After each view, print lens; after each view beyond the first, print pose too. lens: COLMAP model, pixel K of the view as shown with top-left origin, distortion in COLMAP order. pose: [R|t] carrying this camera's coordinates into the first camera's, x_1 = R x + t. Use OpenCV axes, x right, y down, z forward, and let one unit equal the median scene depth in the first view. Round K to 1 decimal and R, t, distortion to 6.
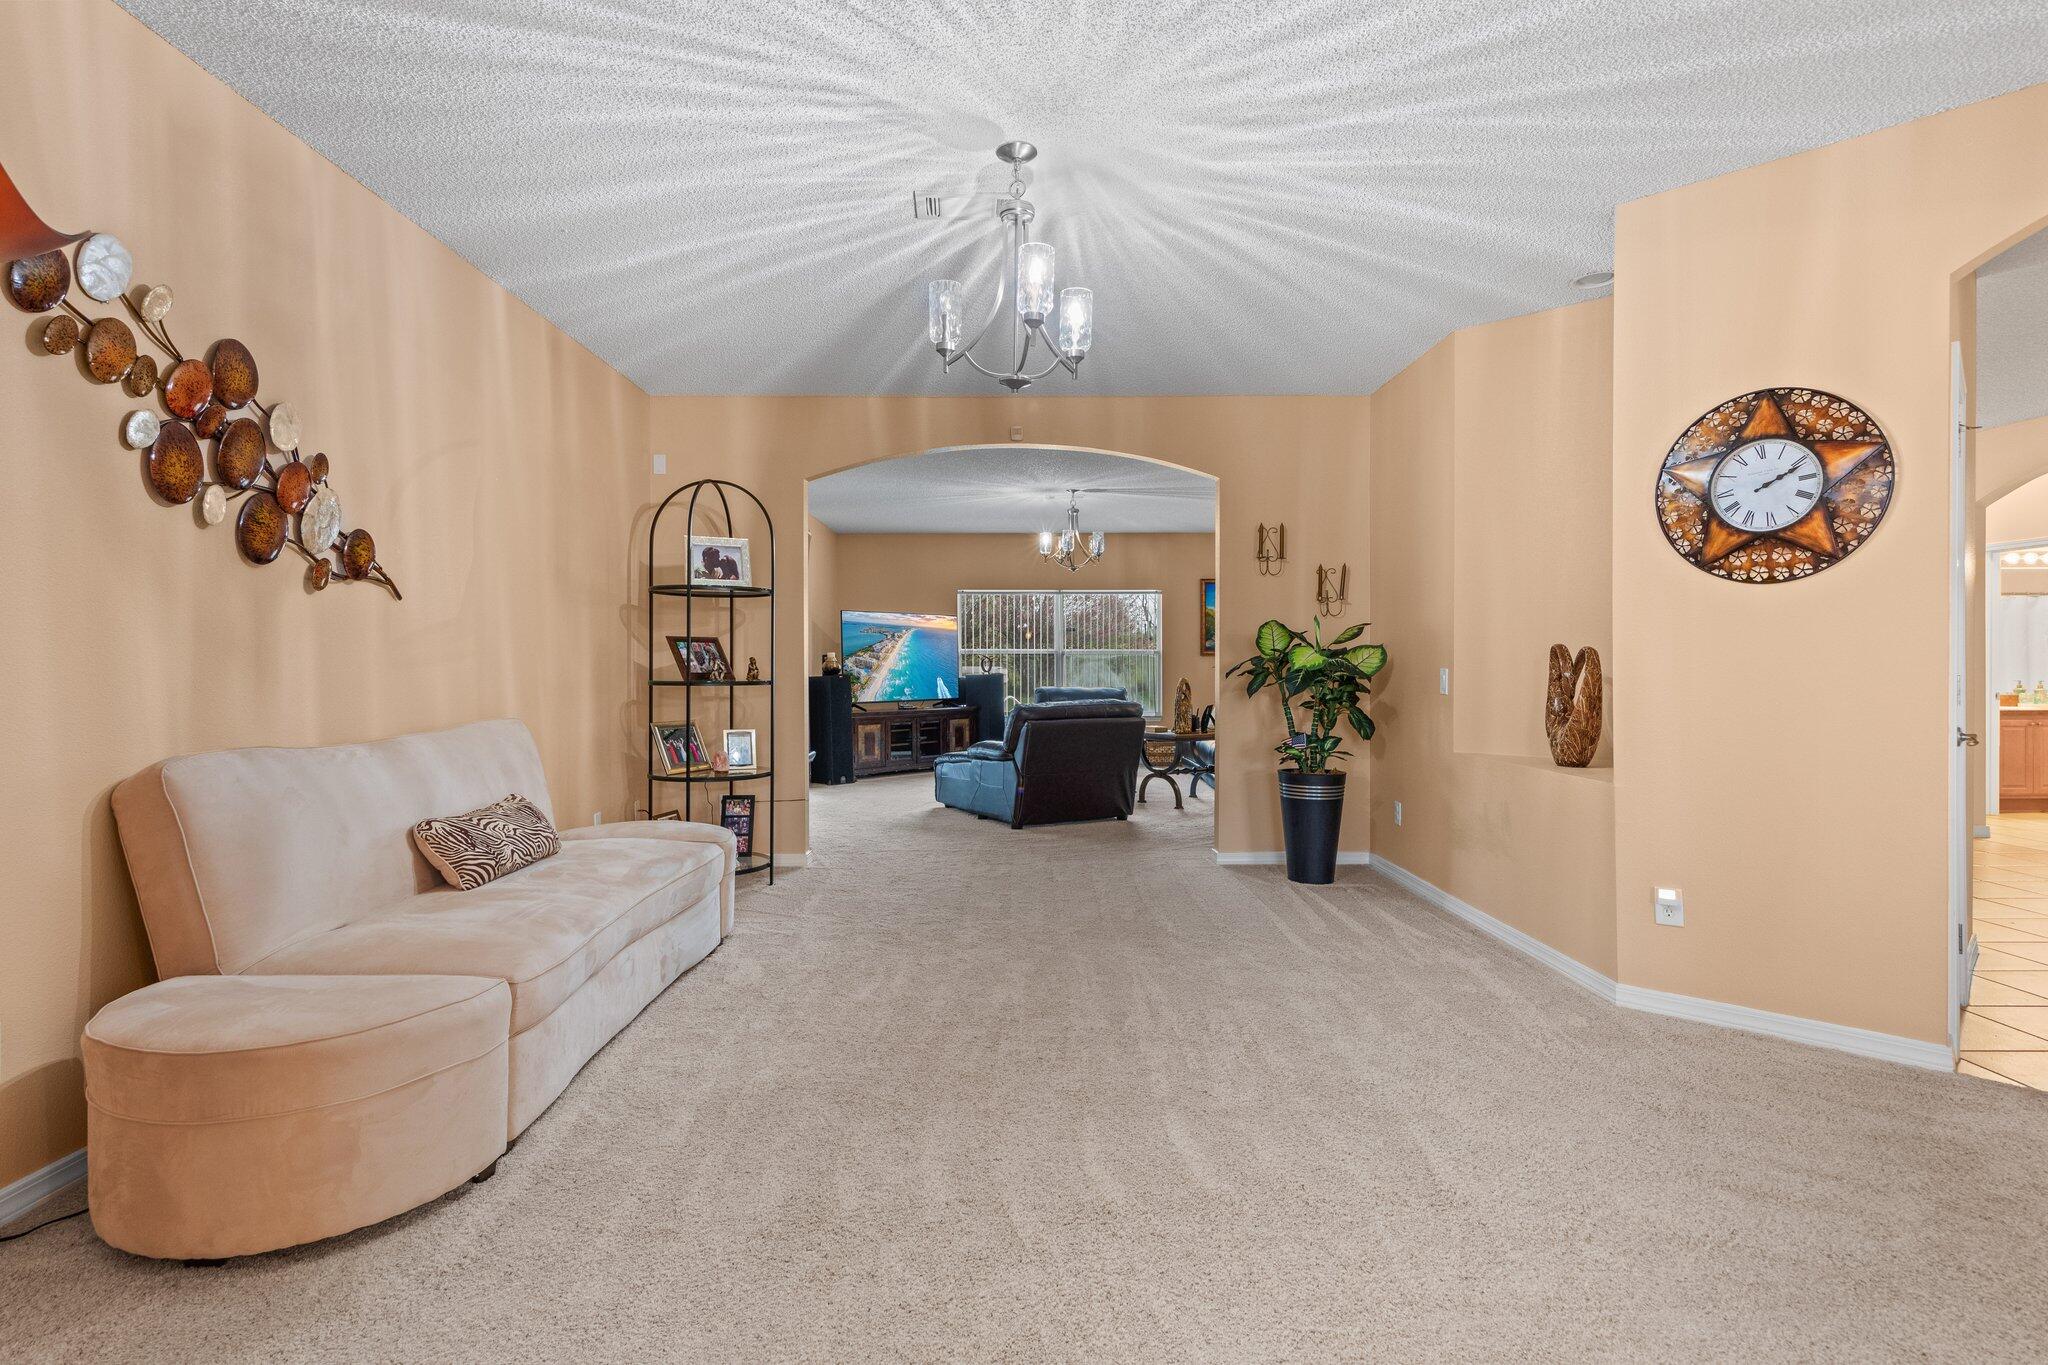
lens RADIAL K [[1013.2, 0, 1025.9], [0, 1013.2, 663.7], [0, 0, 1]] dist [0.015080, -0.000111]
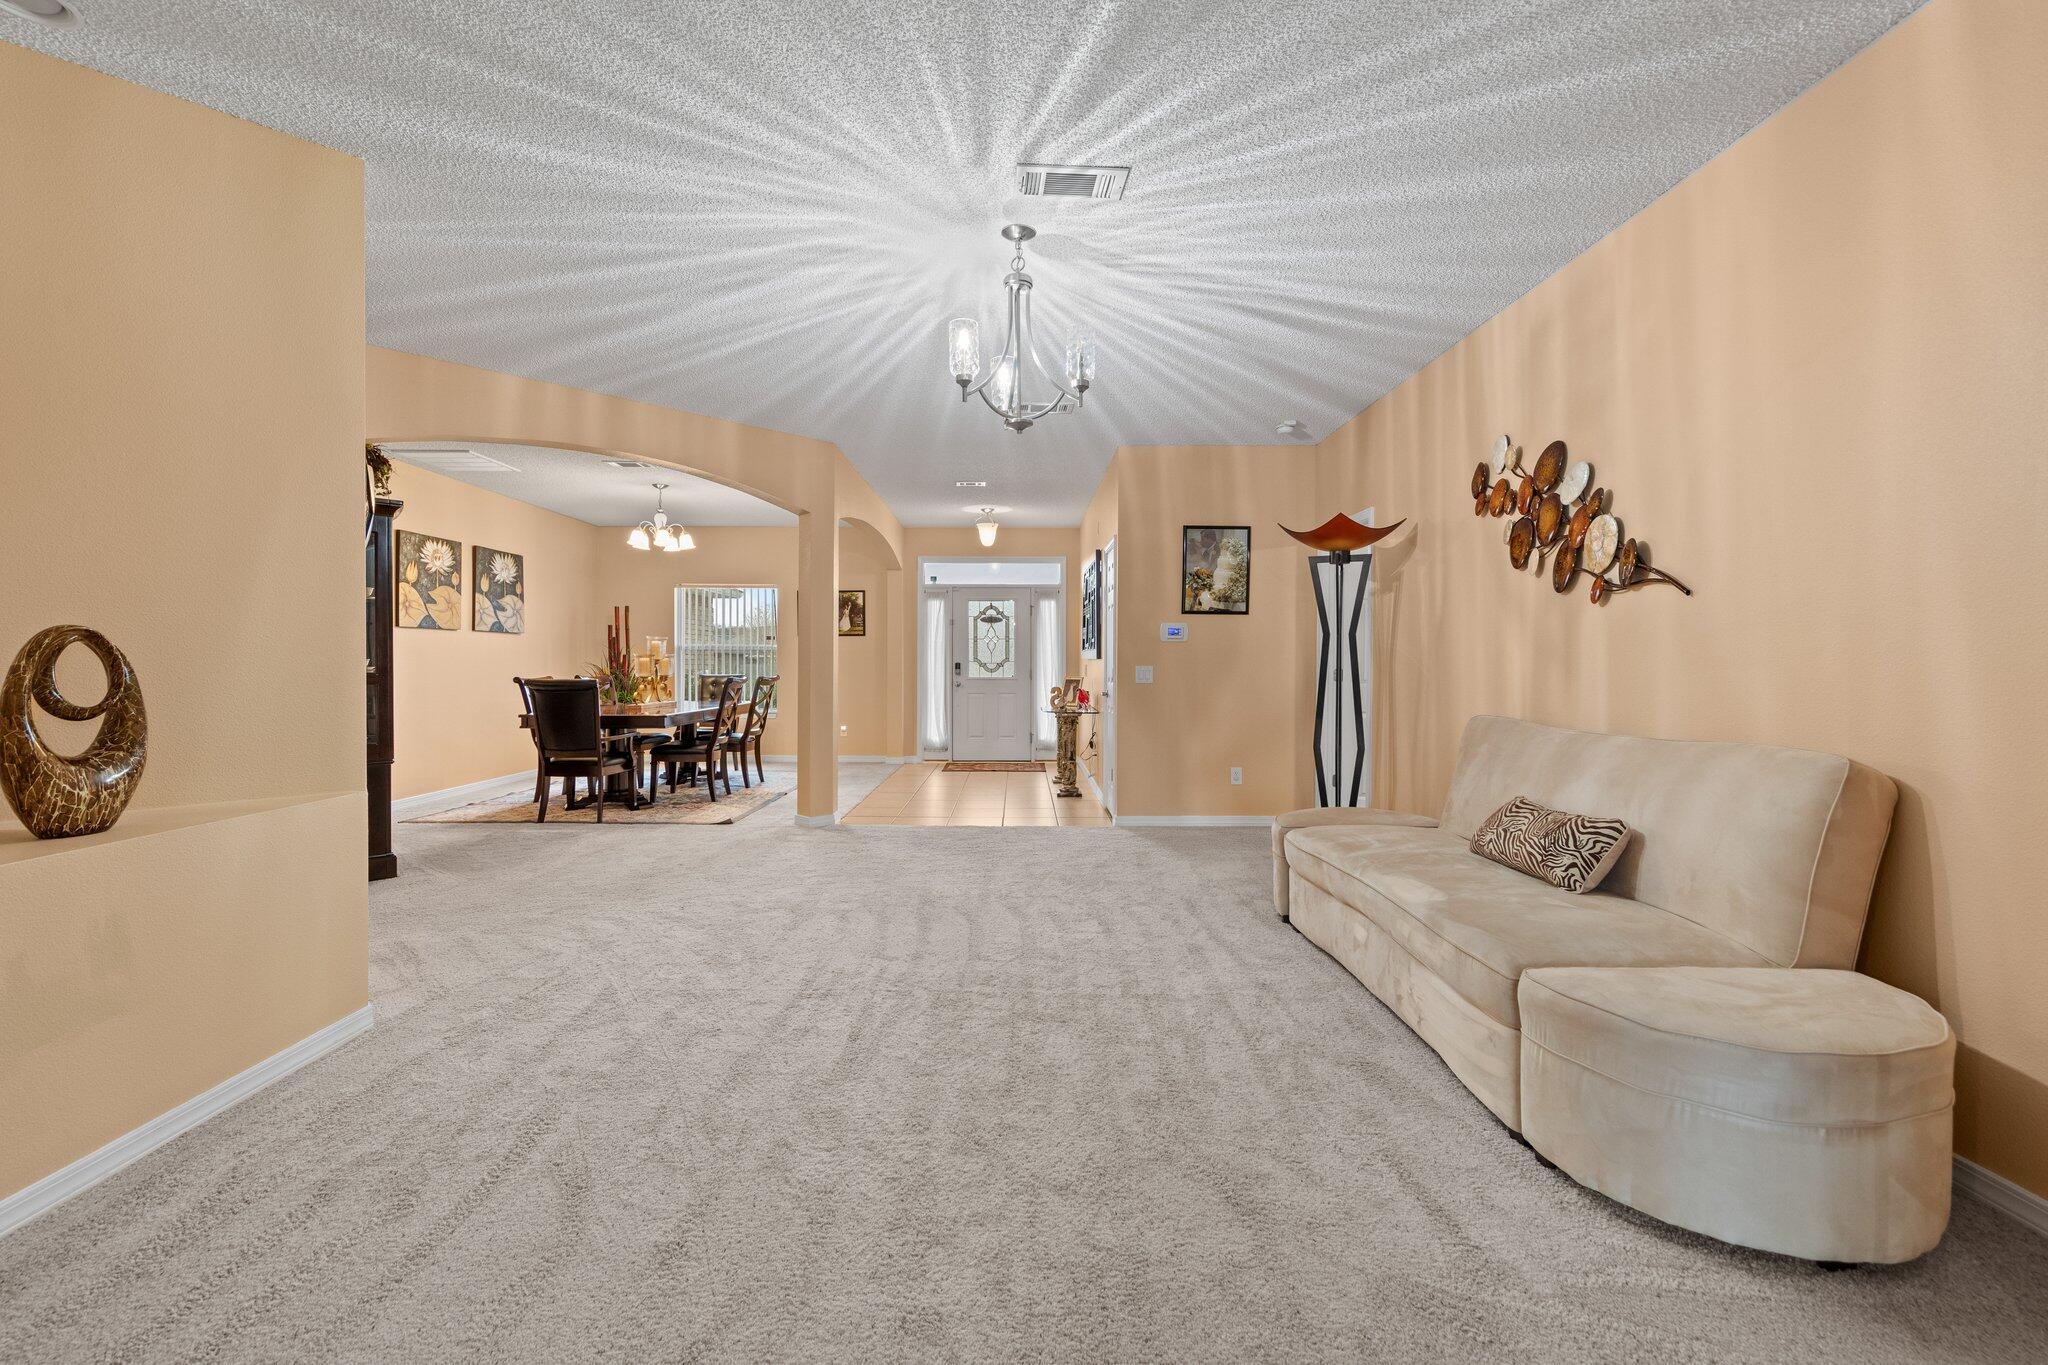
lens RADIAL K [[856.1, 0, 1008.9], [0, 856.1, 671.0], [0, 0, 1]] dist [0.007199, 0.000600]
pose [[-0.999882, -0.002890, 0.015082, -0.007785], [-0.002743, 0.999948, 0.009784, 0.000687], [-0.015109, 0.009741, -0.999838, 1.237575]]
